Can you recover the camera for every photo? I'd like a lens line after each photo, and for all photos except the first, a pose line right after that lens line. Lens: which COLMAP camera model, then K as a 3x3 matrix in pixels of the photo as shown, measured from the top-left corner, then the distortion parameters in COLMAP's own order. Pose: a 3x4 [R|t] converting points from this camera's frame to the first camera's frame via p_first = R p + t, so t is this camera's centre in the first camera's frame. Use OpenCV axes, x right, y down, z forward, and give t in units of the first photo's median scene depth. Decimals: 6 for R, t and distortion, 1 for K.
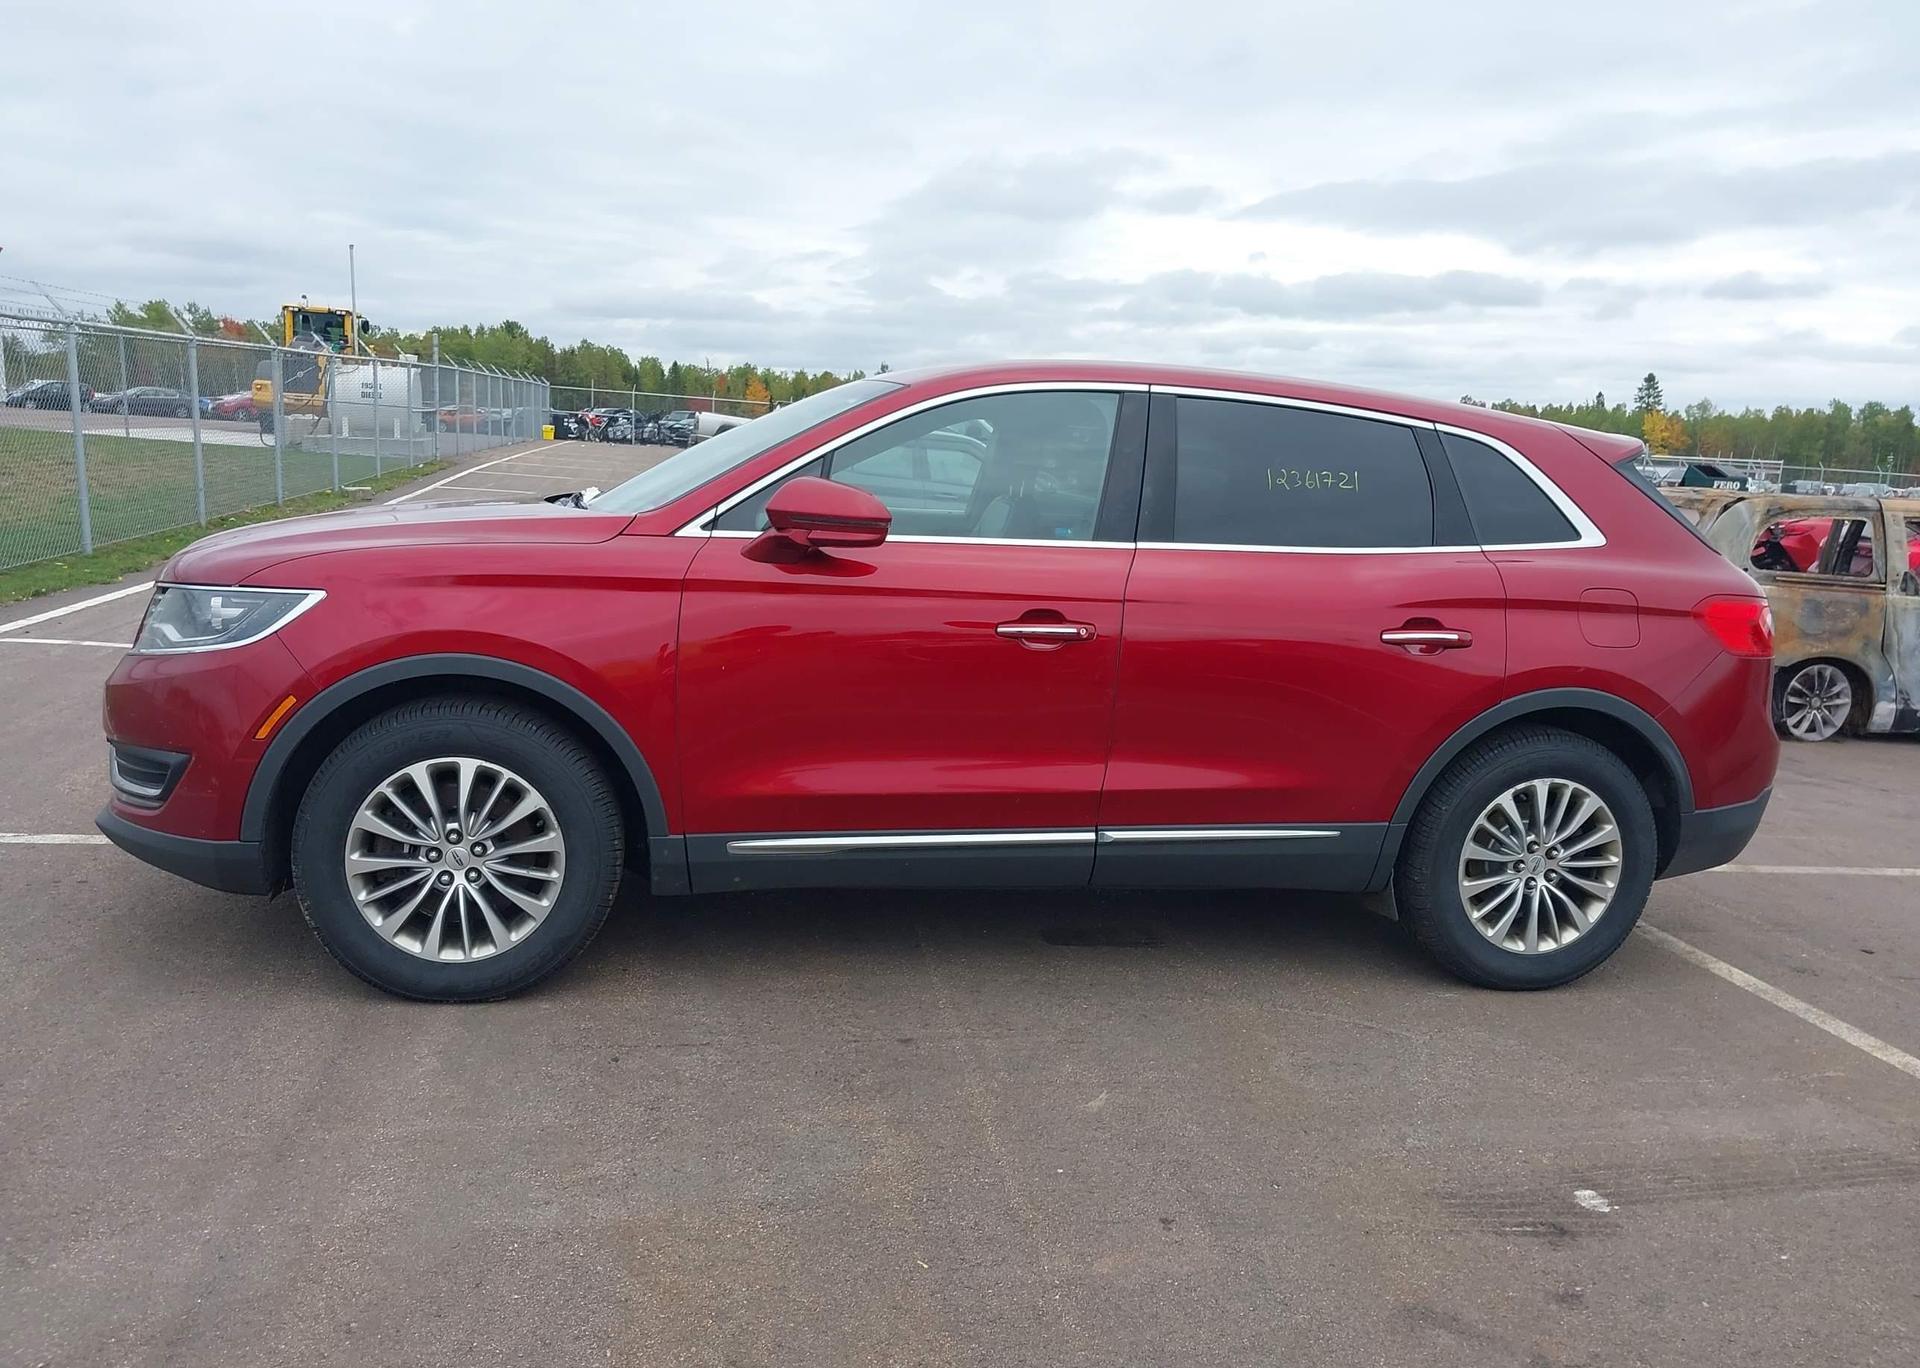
lens RADIAL K [[1506.4, 0, 972.6], [0, 1506.4, 709.9], [0, 0, 1]] dist [0.046755, -0.067746]
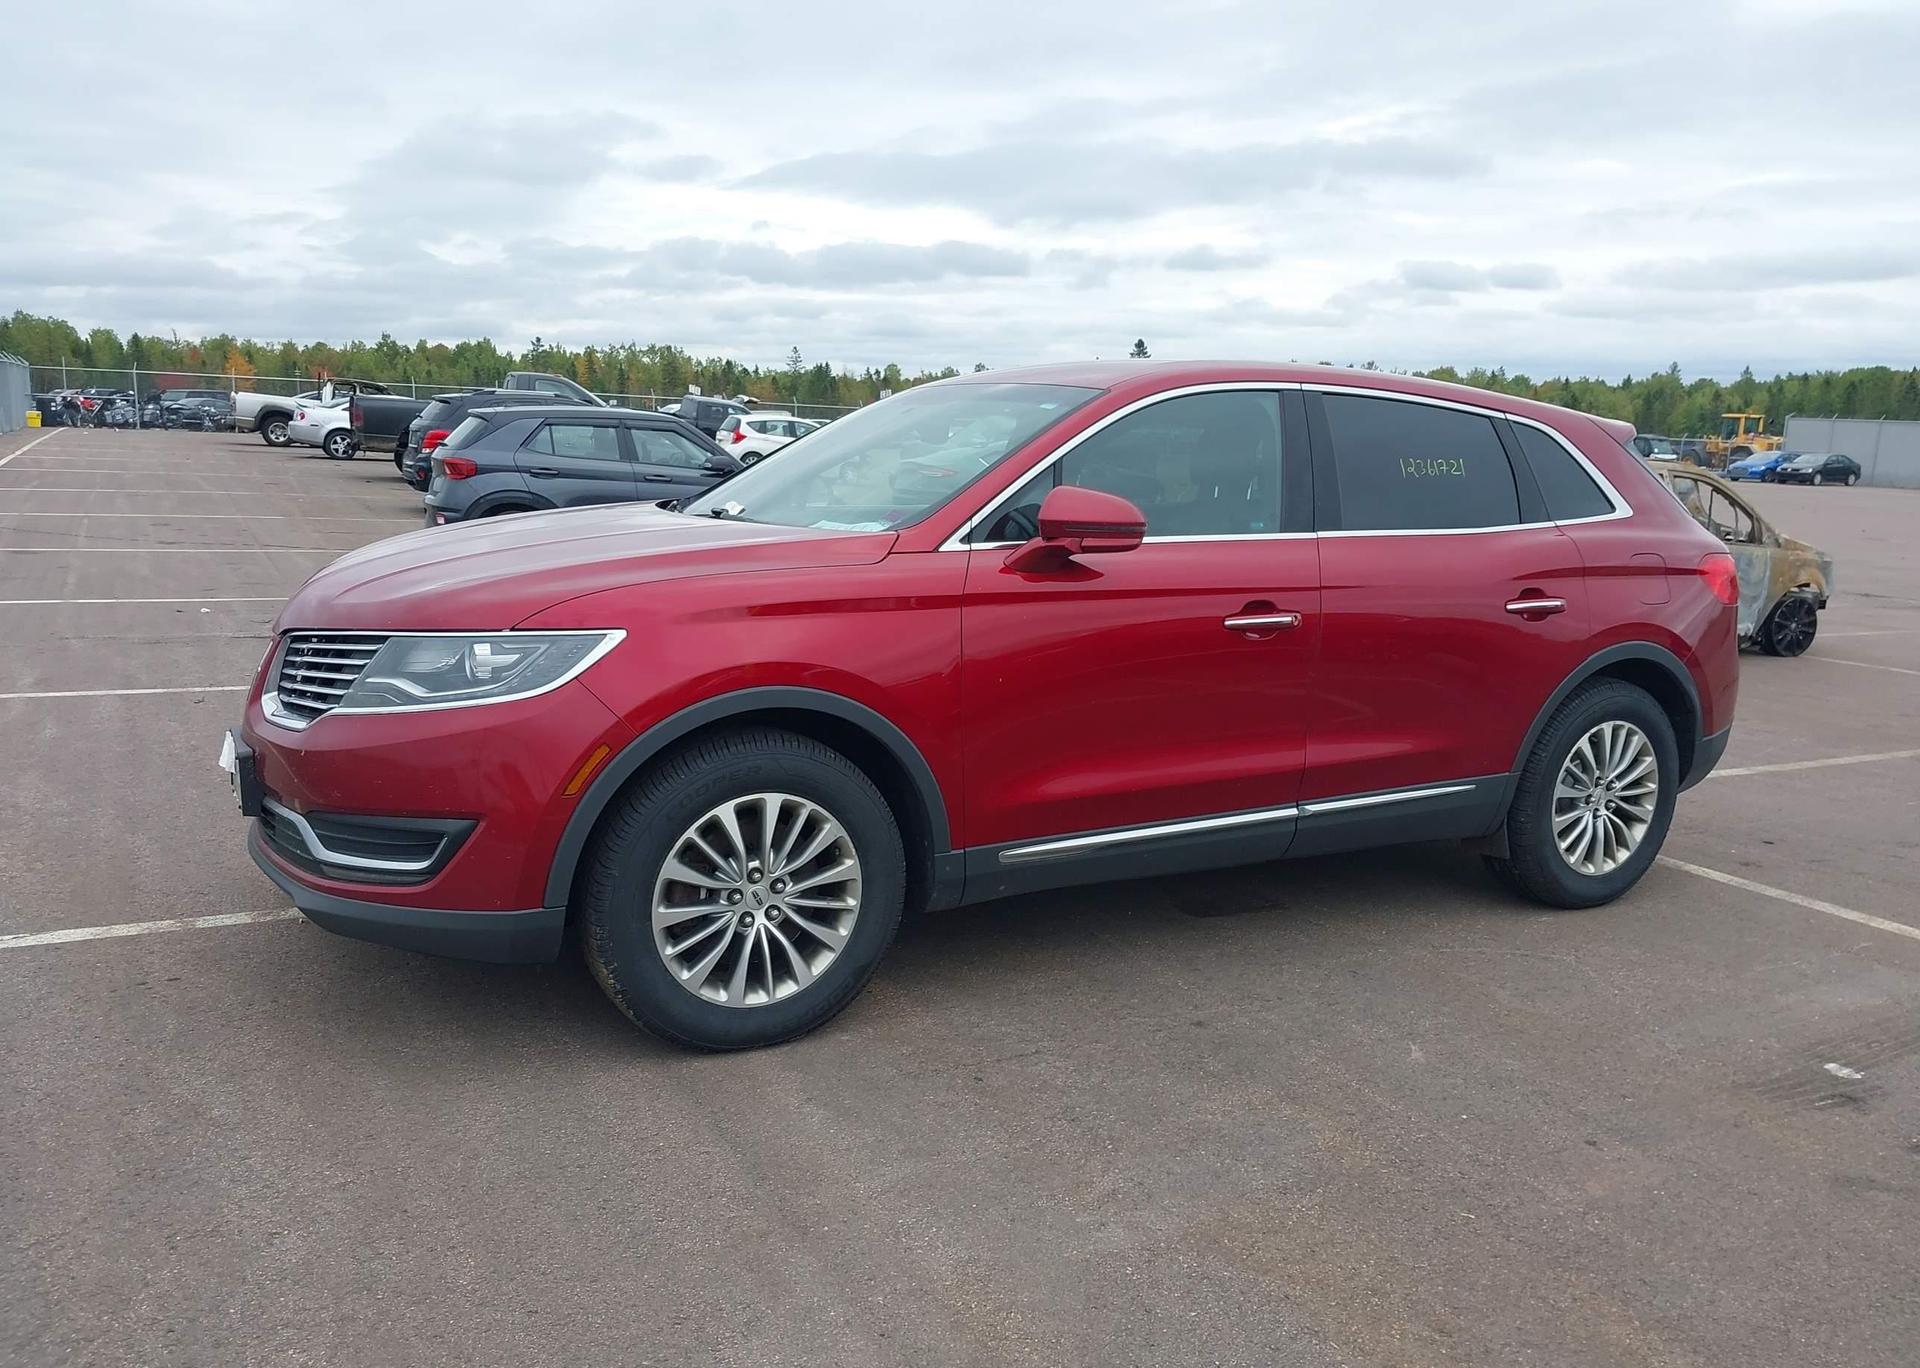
lens RADIAL K [[1506.4, 0, 969.2], [0, 1506.4, 698.6], [0, 0, 1]] dist [0.046755, -0.067746]
pose [[0.953629, -0.078398, 0.290596, -0.435368], [0.074794, 0.996922, 0.023505, -0.036689], [-0.291544, -0.000680, 0.956557, 0.044452]]
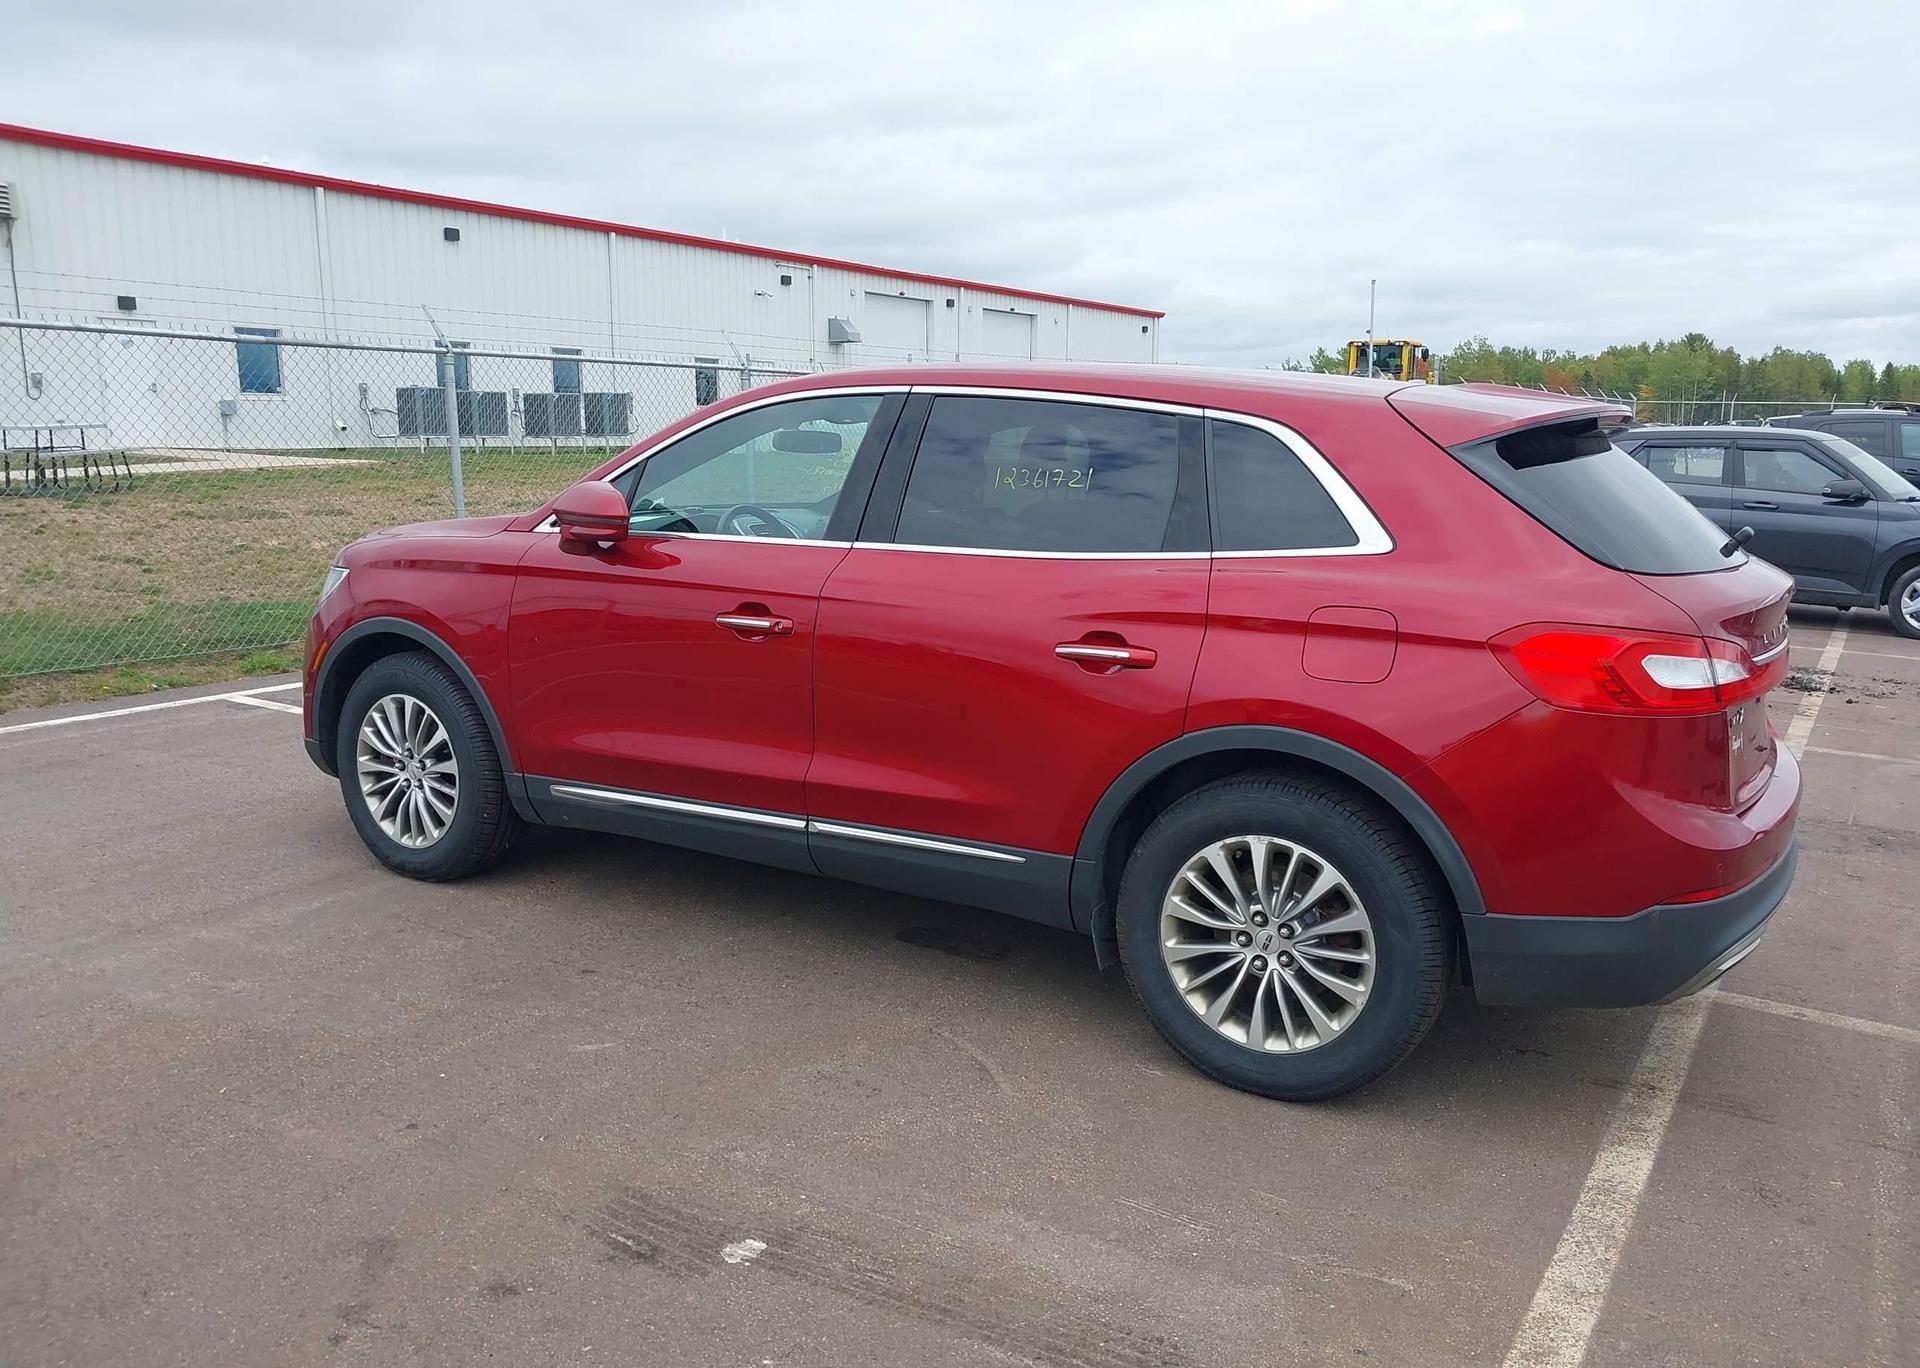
lens RADIAL K [[1506.4, 0, 959.2], [0, 1506.4, 680.6], [0, 0, 1]] dist [0.046755, -0.067746]
pose [[0.736657, 0.069006, -0.672737, 0.834307], [-0.091516, 0.995802, 0.001933, -0.026145], [0.670046, 0.060142, 0.739880, 0.294057]]
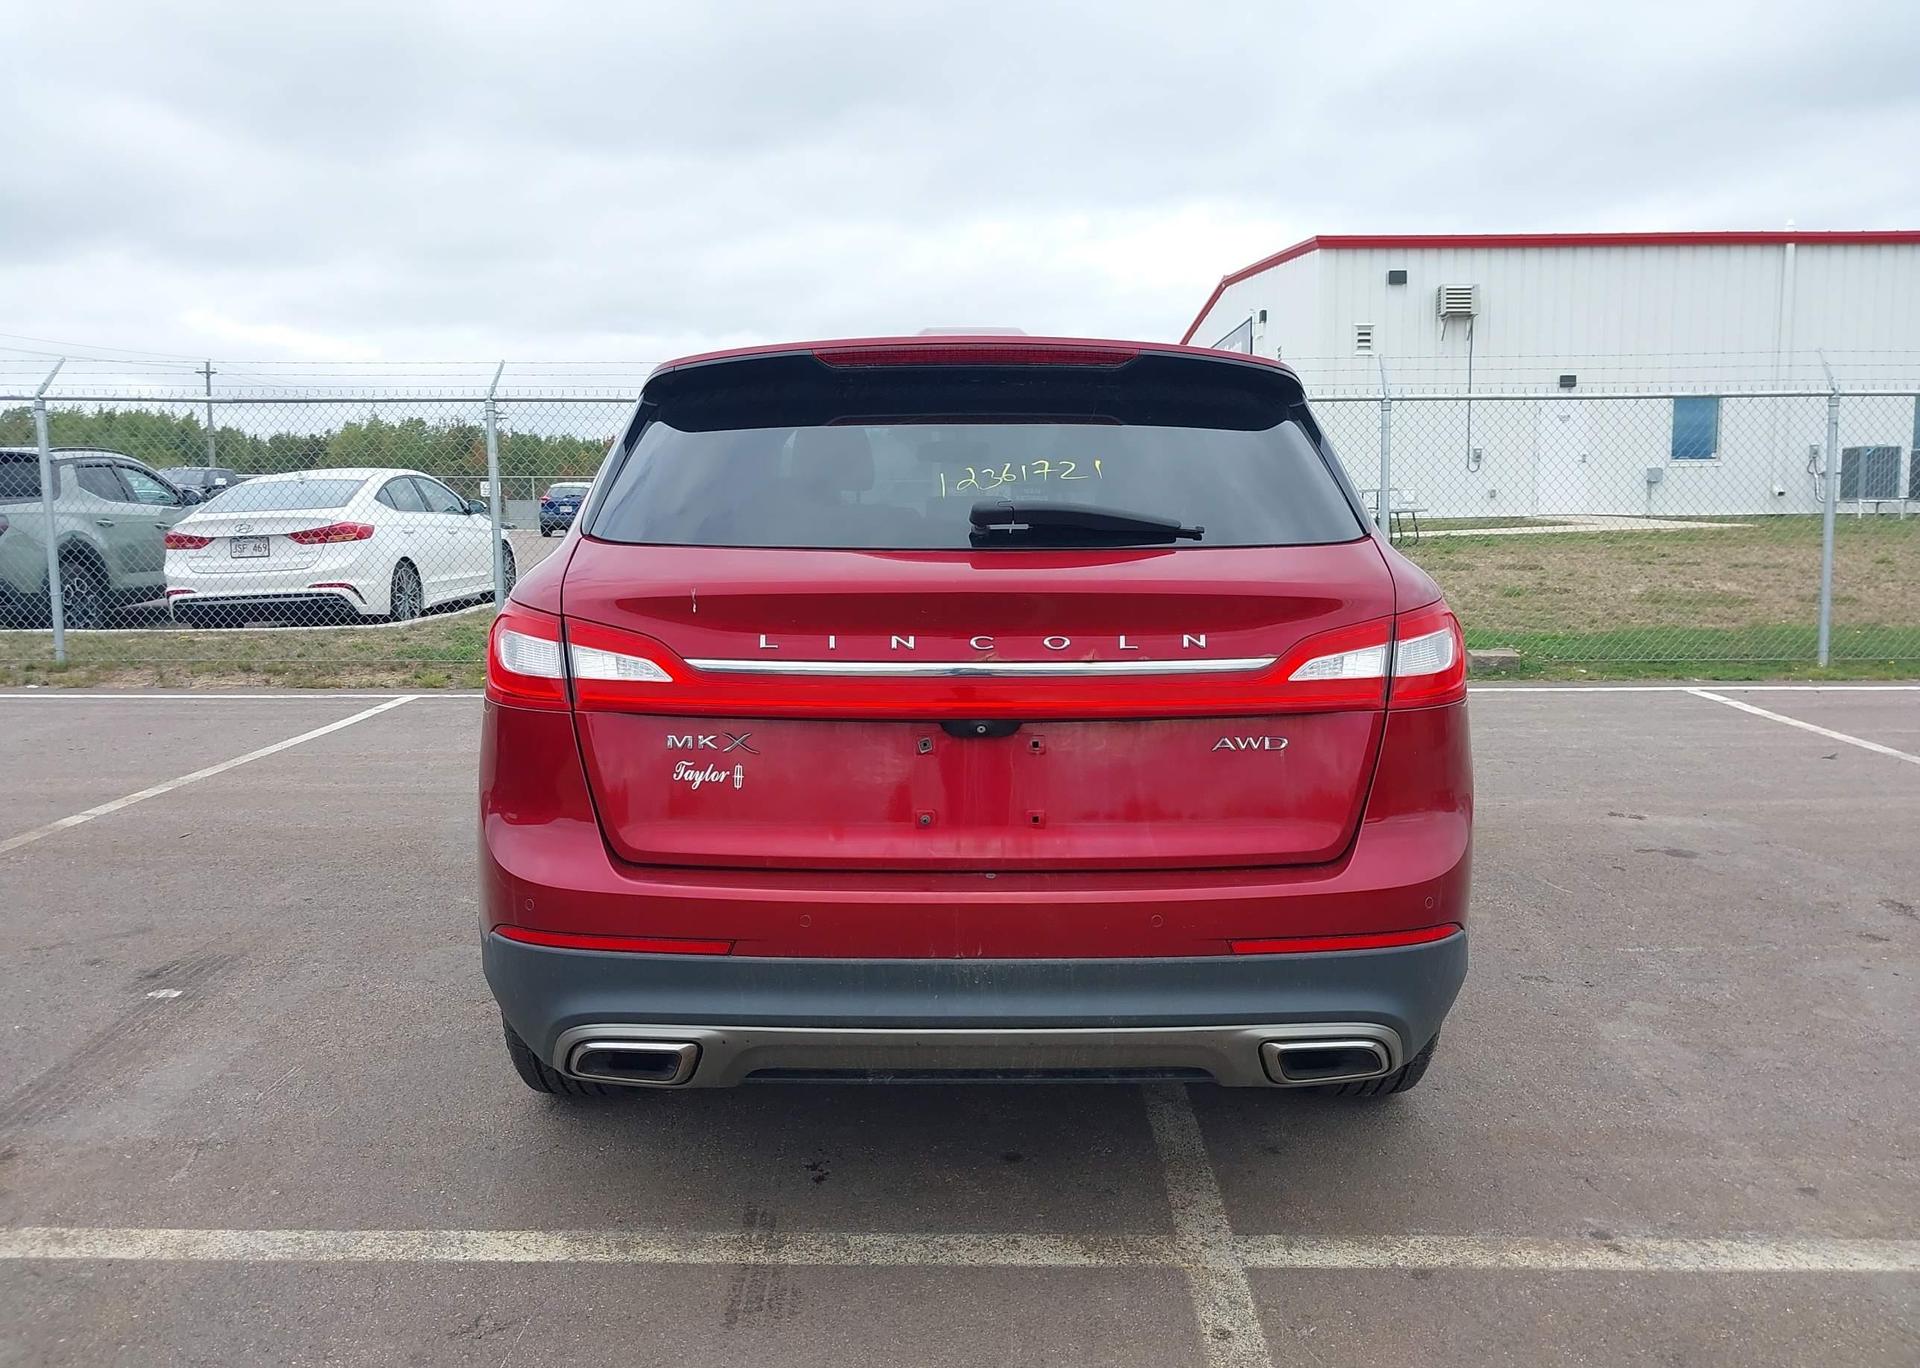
lens RADIAL K [[1506.4, 0, 964.6], [0, 1506.4, 699.2], [0, 0, 1]] dist [0.046755, -0.067746]
pose [[-0.196248, 0.075882, -0.977614, 1.166658], [-0.175283, 0.978228, 0.111116, -0.145967], [0.964760, 0.193165, -0.178675, 1.406451]]
